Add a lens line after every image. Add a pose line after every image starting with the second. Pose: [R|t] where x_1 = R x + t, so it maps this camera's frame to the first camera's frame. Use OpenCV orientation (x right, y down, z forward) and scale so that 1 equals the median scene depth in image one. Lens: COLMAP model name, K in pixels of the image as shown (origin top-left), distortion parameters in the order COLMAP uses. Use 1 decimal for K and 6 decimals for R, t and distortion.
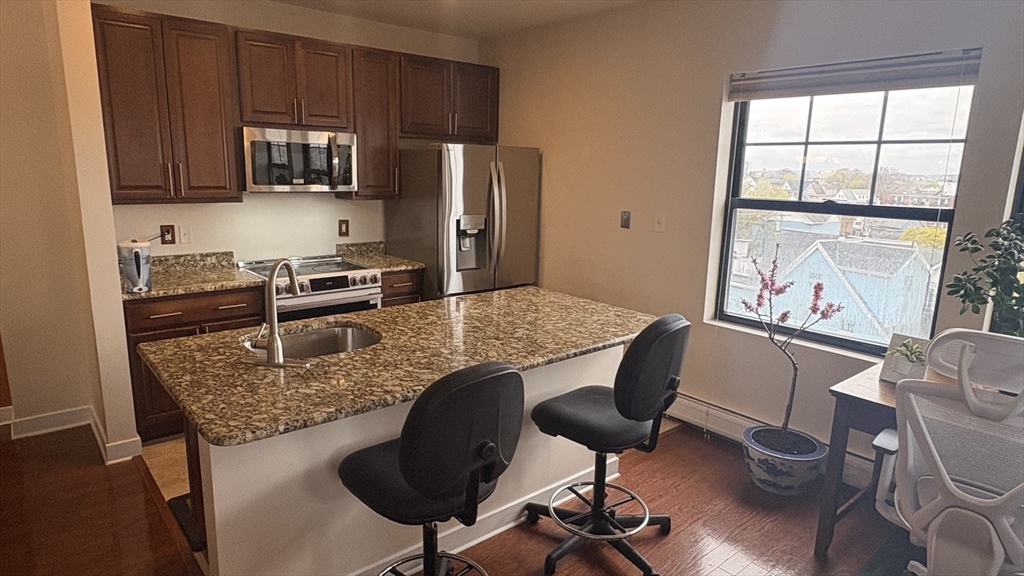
lens RADIAL K [[607.7, 0, 512.0], [0, 607.7, 288.0], [0, 0, 1]] dist [0.001460, 0.000784]
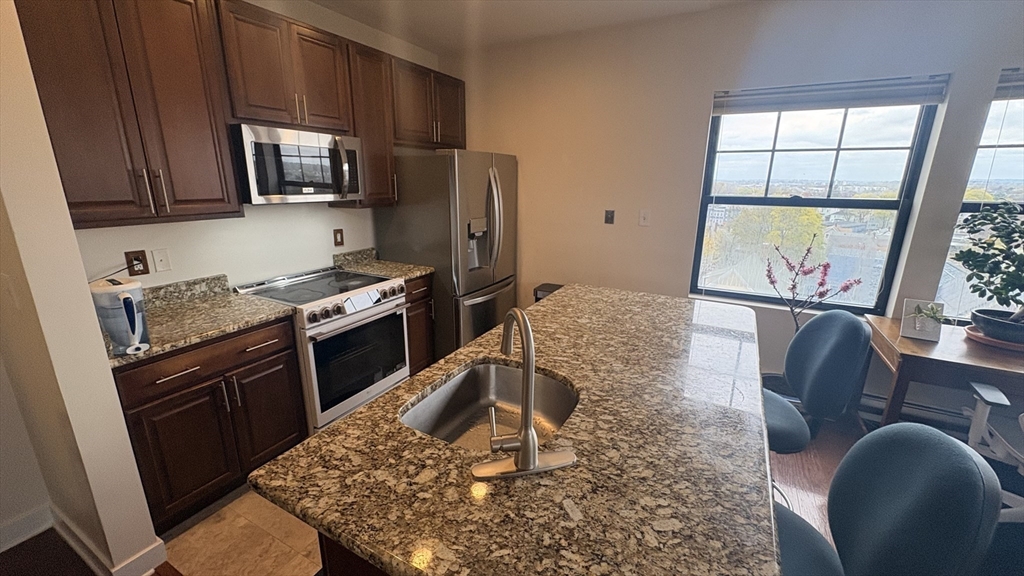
lens RADIAL K [[408.0, 0, 512.0], [0, 408.0, 288.0], [0, 0, 1]] dist [0.001508, 0.000436]
pose [[0.930528, -0.105836, 0.350594, -0.320087], [0.080487, 0.993026, 0.086146, -0.065314], [-0.357266, -0.051943, 0.932557, 0.353892]]
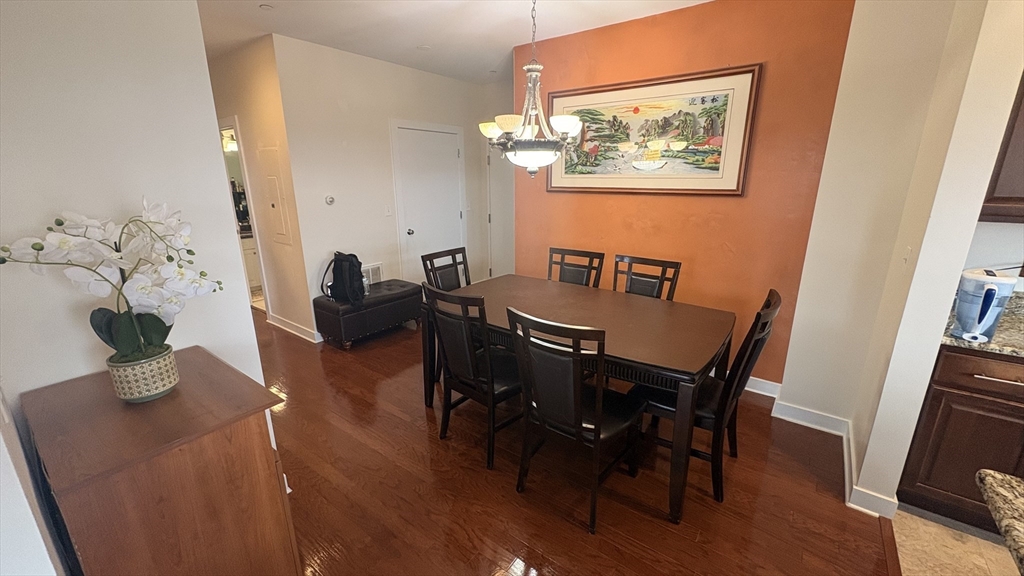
lens RADIAL K [[408.0, 0, 512.0], [0, 408.0, 288.0], [0, 0, 1]] dist [0.001508, 0.000436]
pose [[0.229922, 0.241150, -0.942859, -0.250452], [-0.181445, 0.962449, 0.201914, -0.048010], [0.956145, 0.124652, 0.265044, 0.281893]]
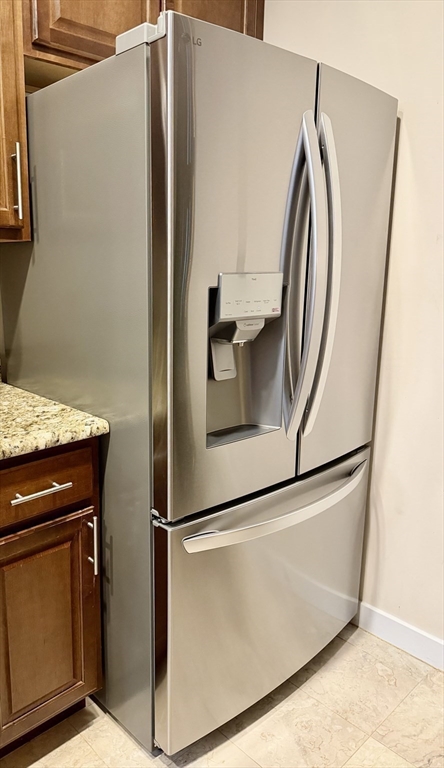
lens RADIAL K [[529.6, 0, 168.0], [0, 529.6, 384.1], [0, 0, 1]] dist [0.067999, -0.089628]
pose [[0.999652, -0.024700, 0.009302, -0.133277], [0.024468, 0.999406, 0.024263, -0.080914], [-0.009896, -0.024027, 0.999662, 0.831975]]
